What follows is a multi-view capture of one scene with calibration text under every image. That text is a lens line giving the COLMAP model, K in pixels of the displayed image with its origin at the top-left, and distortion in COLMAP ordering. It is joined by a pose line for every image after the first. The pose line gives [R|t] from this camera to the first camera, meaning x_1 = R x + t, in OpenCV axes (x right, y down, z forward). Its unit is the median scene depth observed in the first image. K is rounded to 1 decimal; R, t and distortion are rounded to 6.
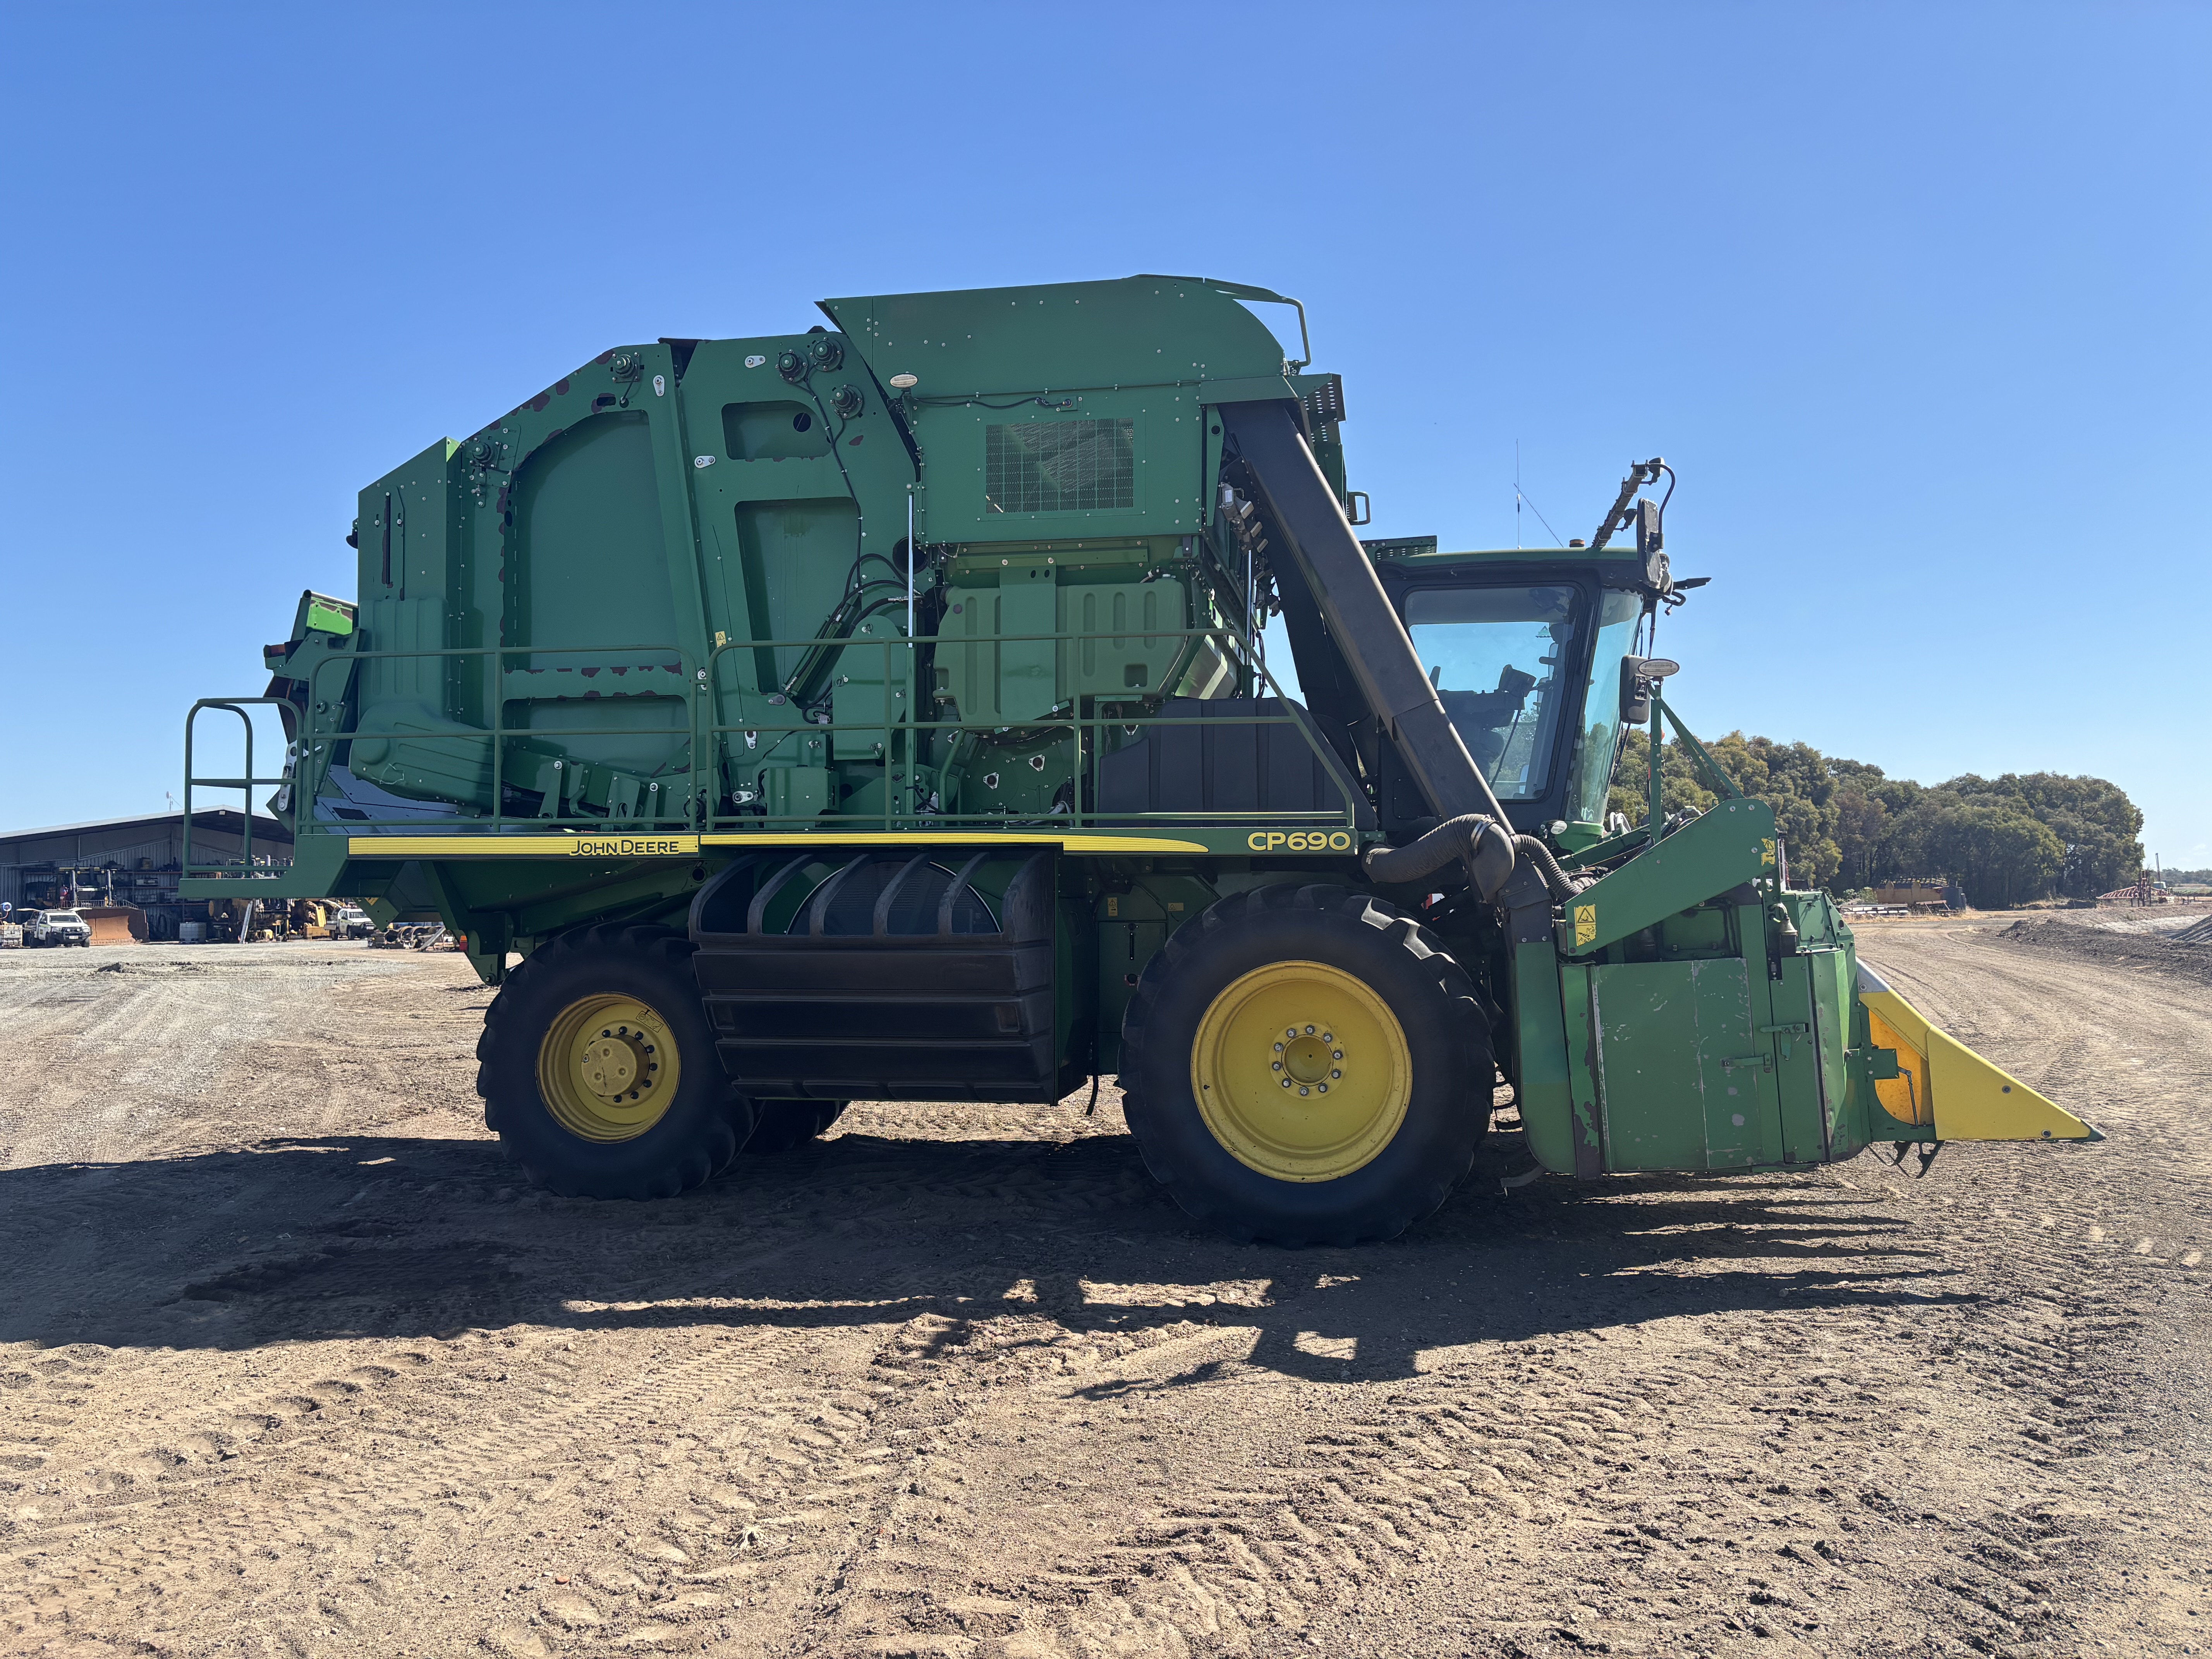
lens RADIAL K [[1680.8, 0, 1106.0], [0, 1680.8, 829.5], [0, 0, 1]] dist [0.053000, -0.043471]
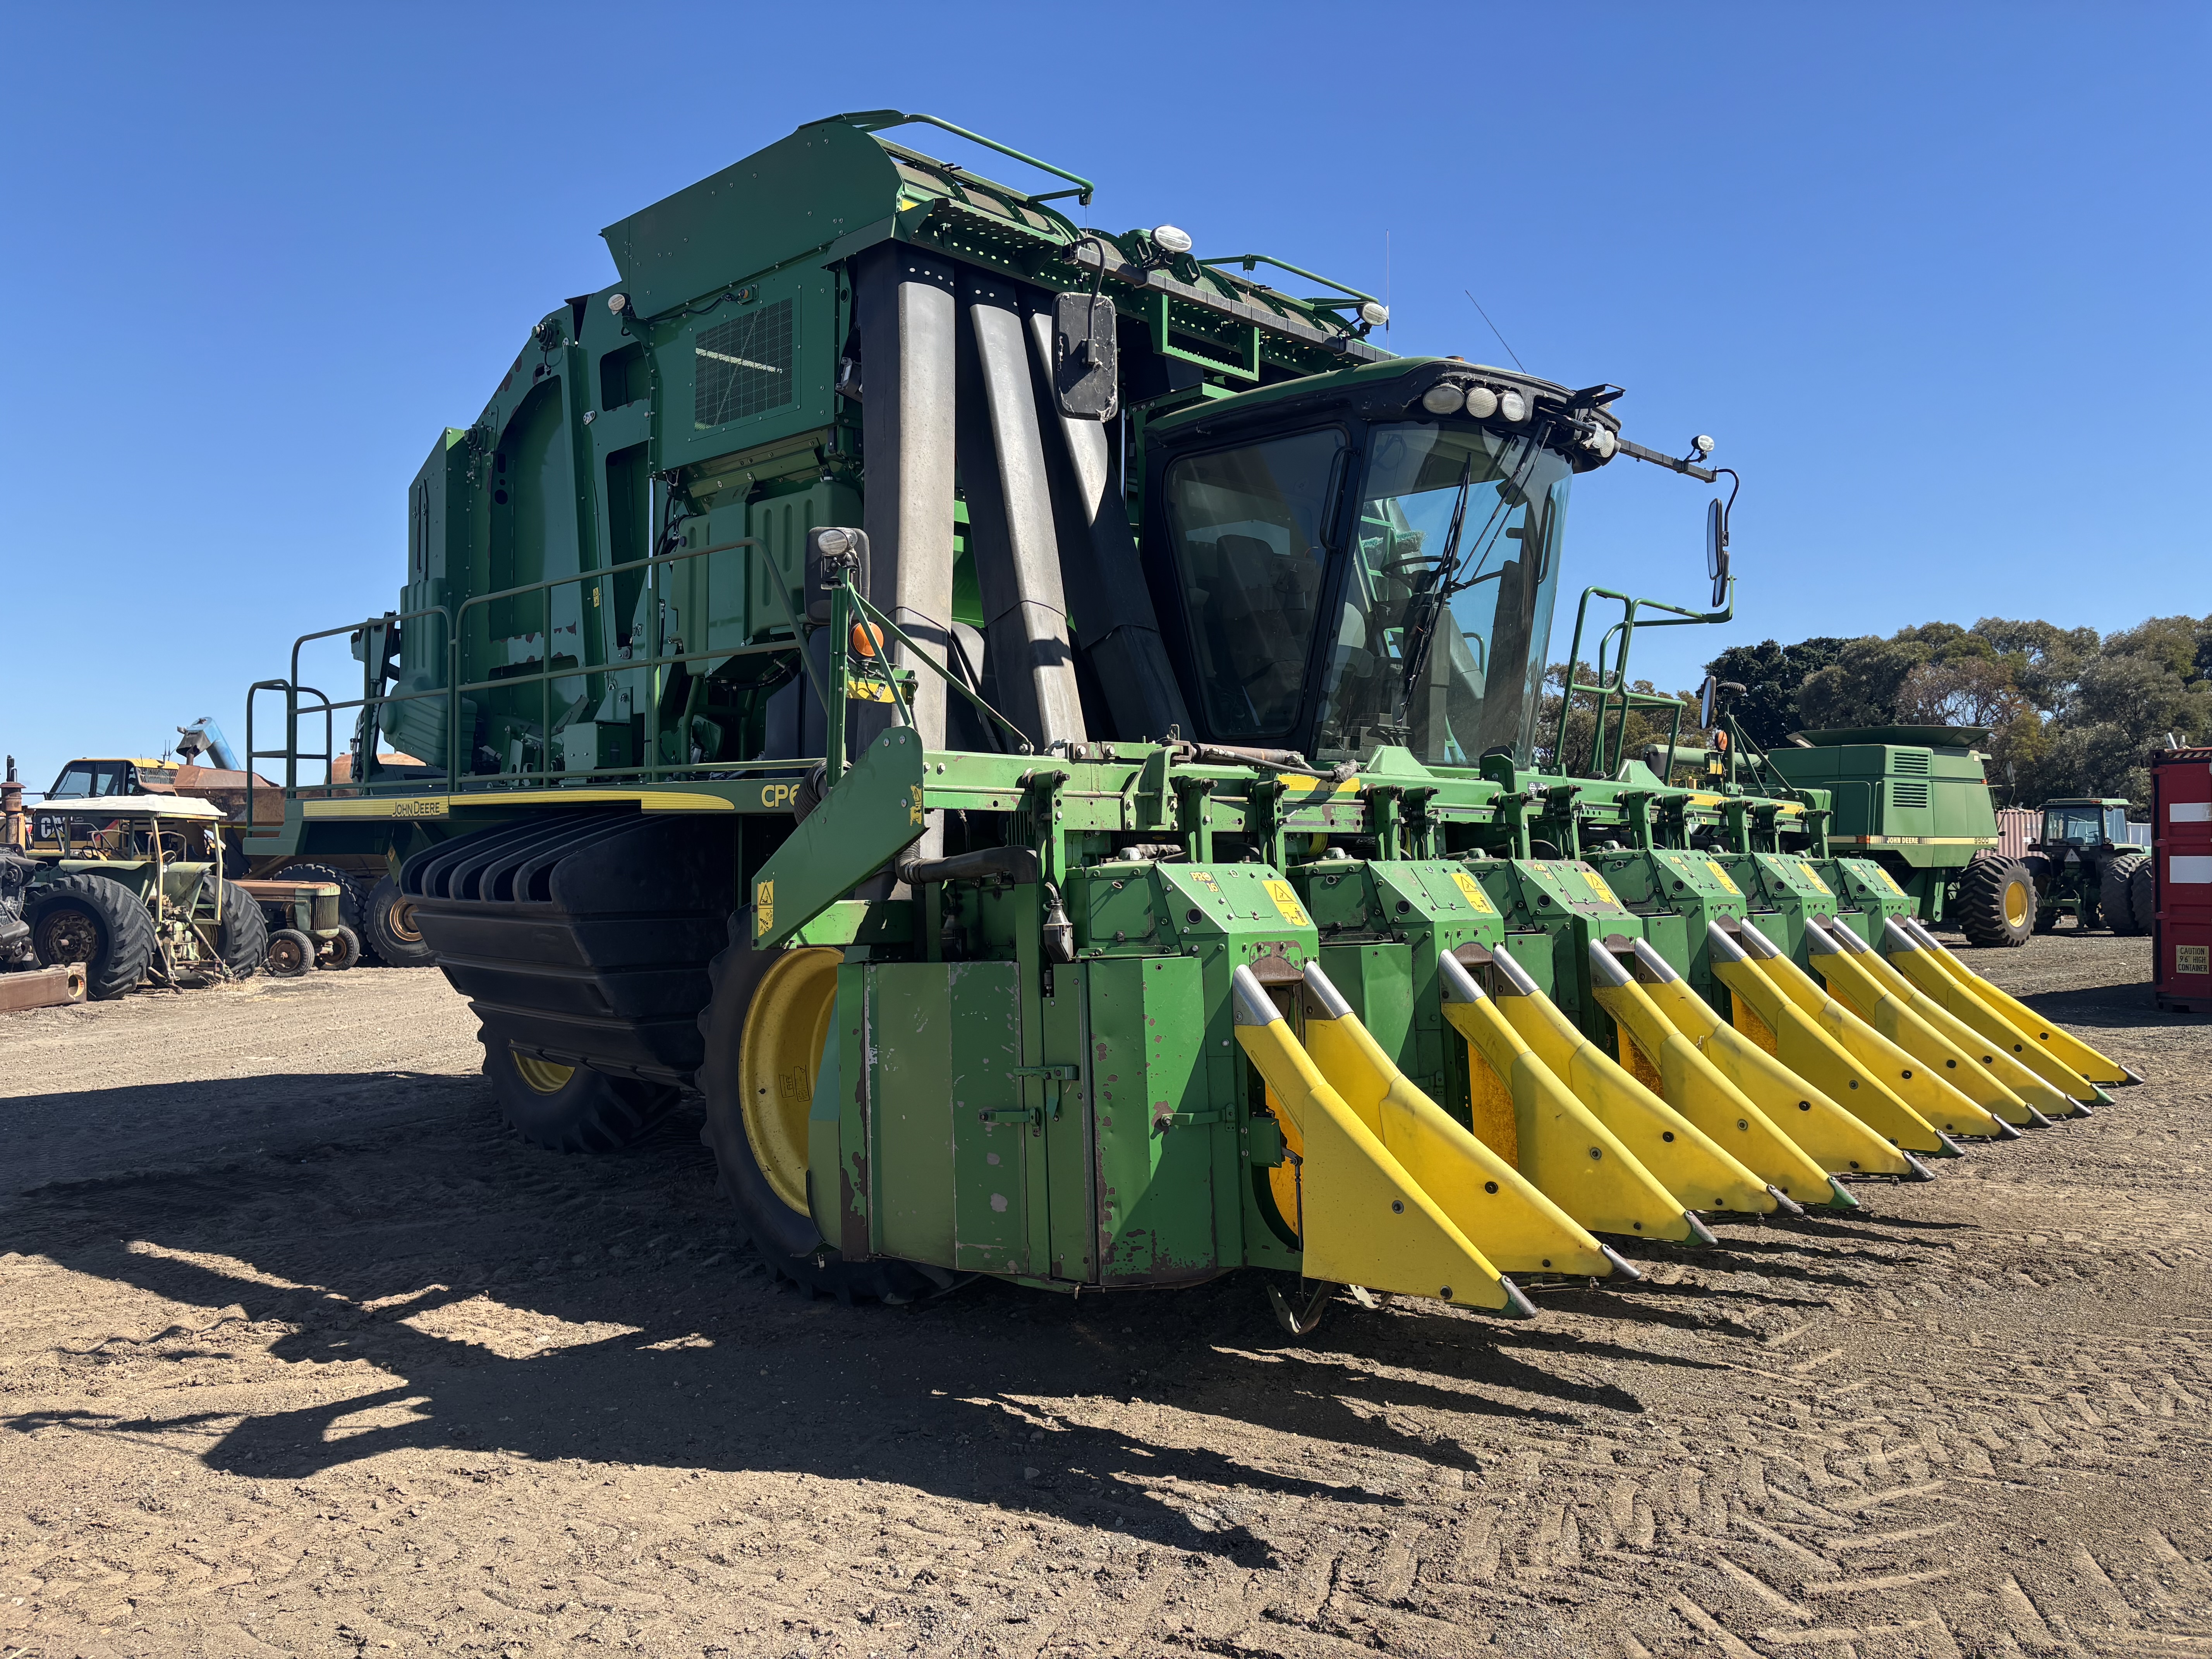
lens RADIAL K [[1680.8, 0, 1106.0], [0, 1680.8, 829.5], [0, 0, 1]] dist [0.053000, -0.043471]
pose [[0.824671, -0.001214, -0.565612, 0.689946], [0.016427, 0.999627, 0.021805, 0.008410], [0.565374, -0.027273, 0.824383, 0.418394]]
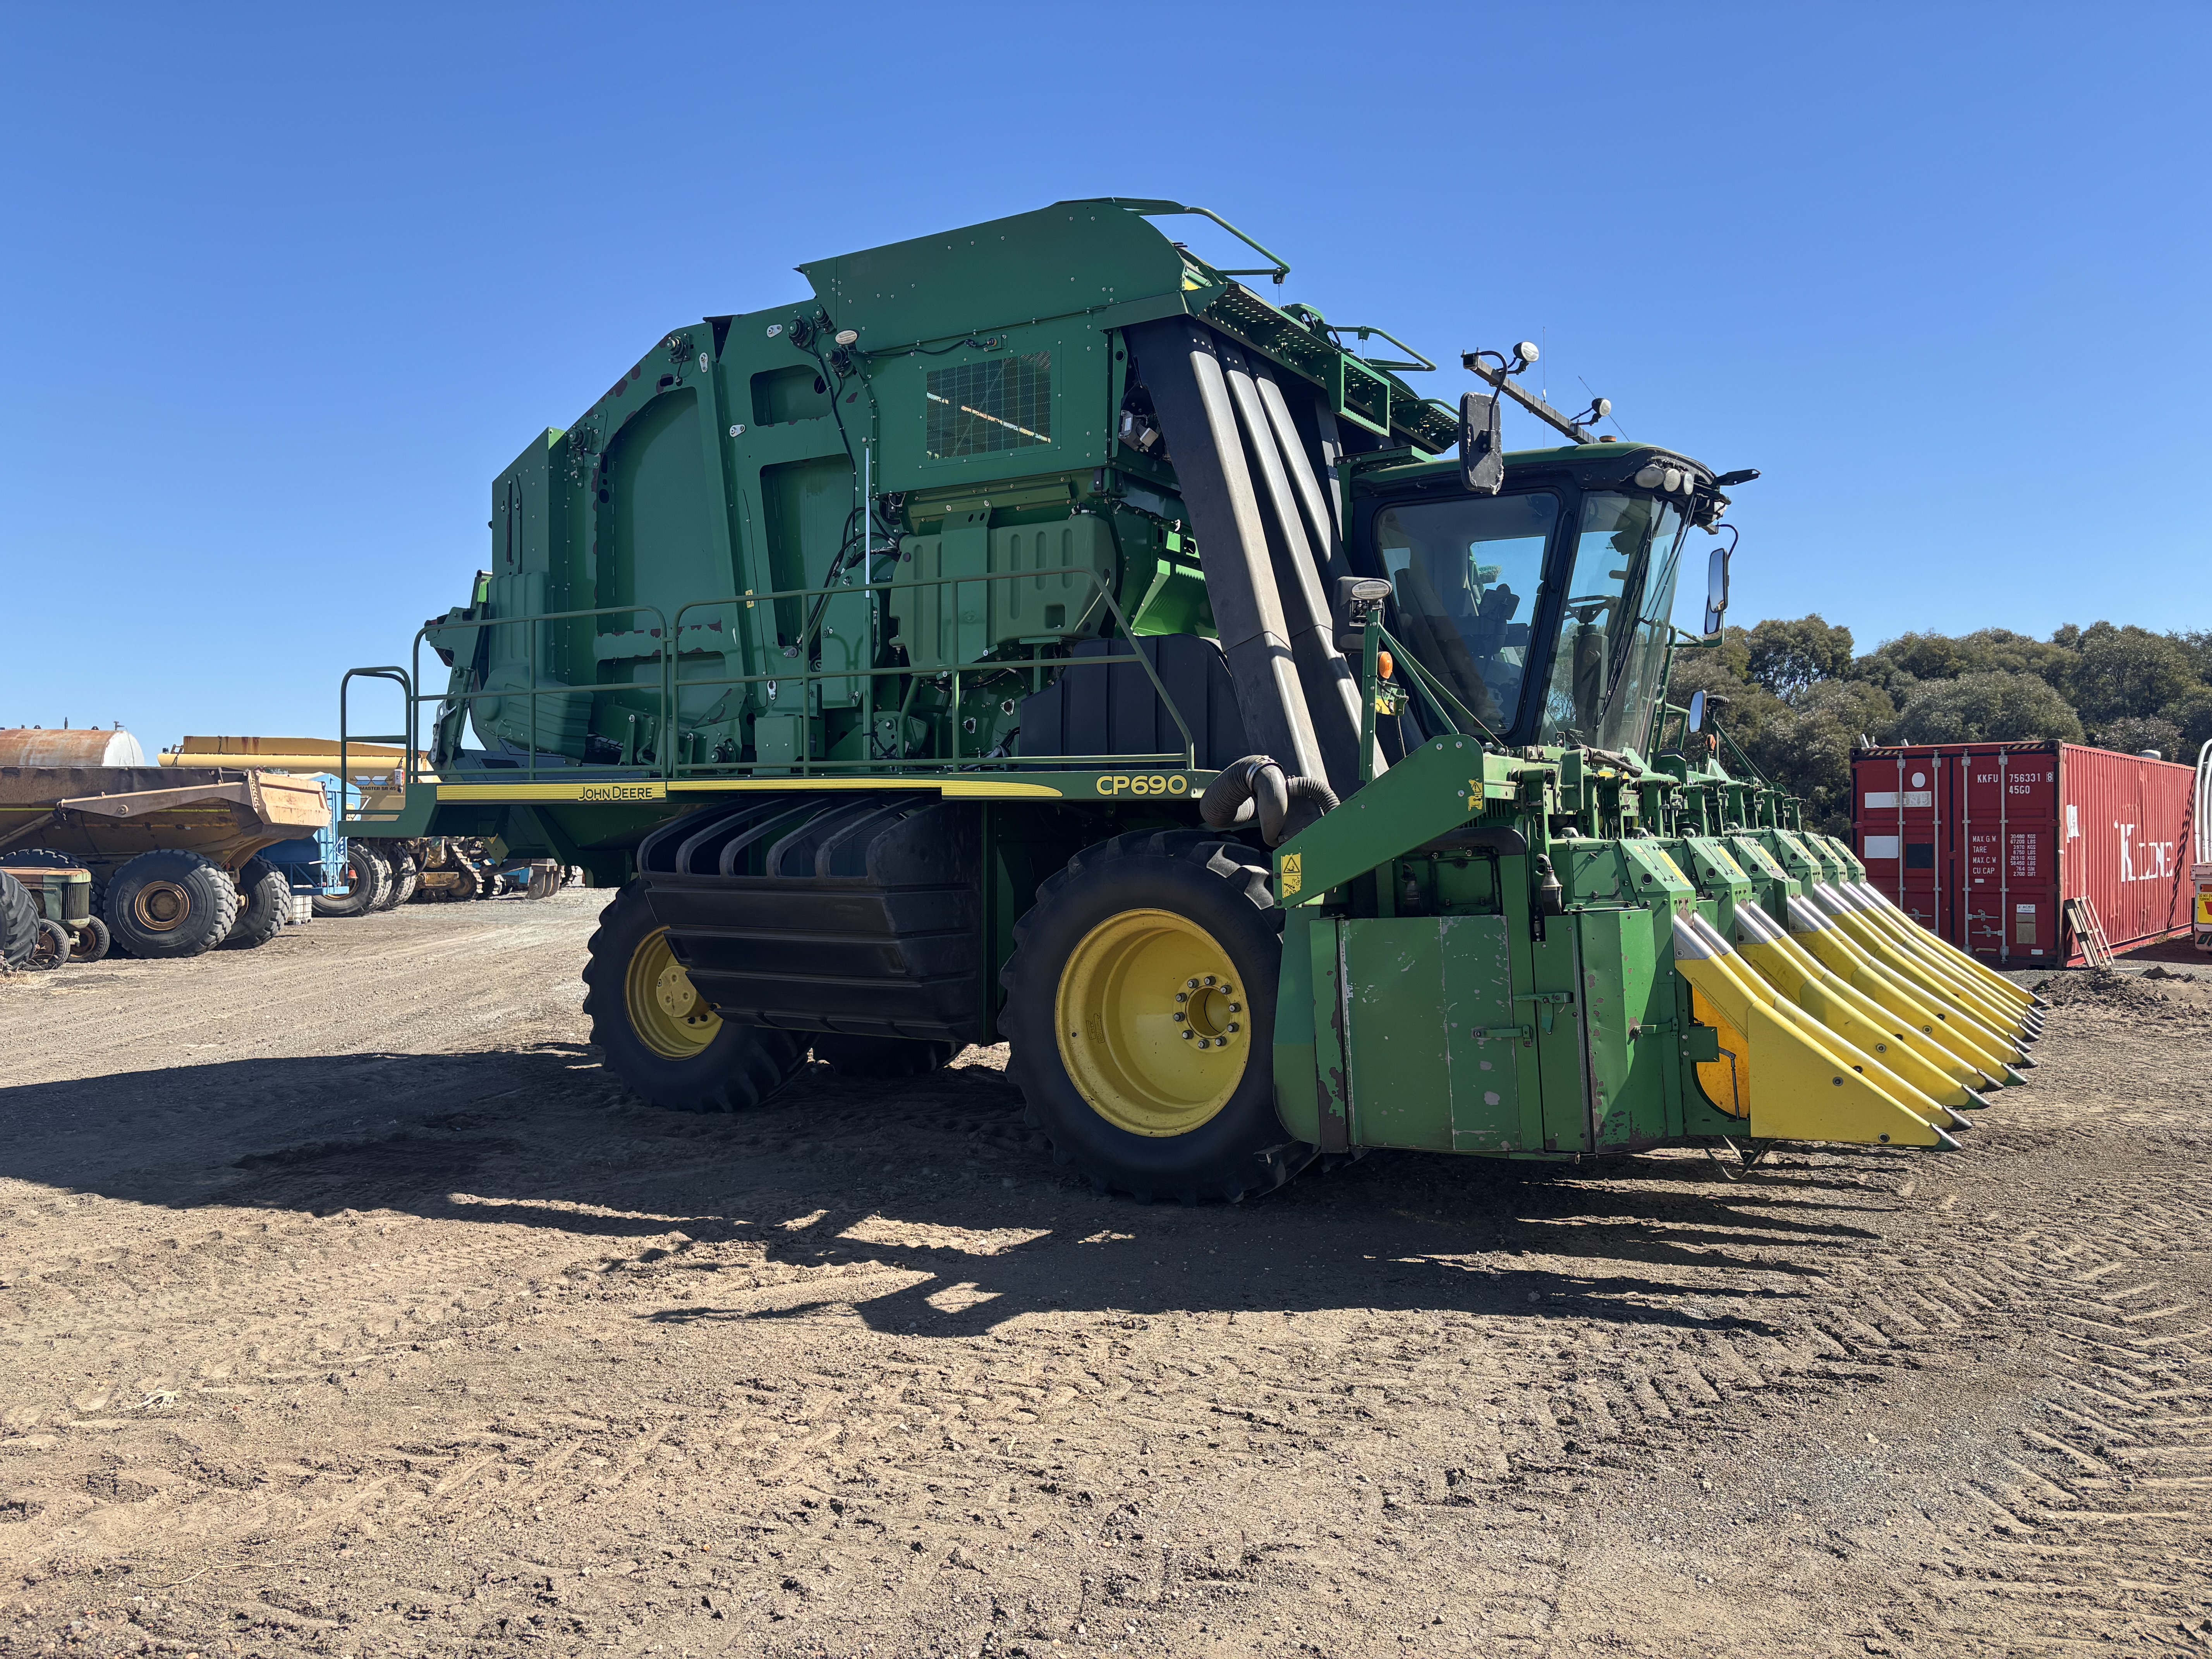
lens RADIAL K [[1680.0, 0, 1092.1], [0, 1680.0, 839.8], [0, 0, 1]] dist [0.053642, -0.041850]
pose [[0.928304, 0.005689, -0.371779, 0.443739], [0.010182, 0.999119, 0.040713, -0.000777], [0.371683, -0.041580, 0.927428, 0.099790]]
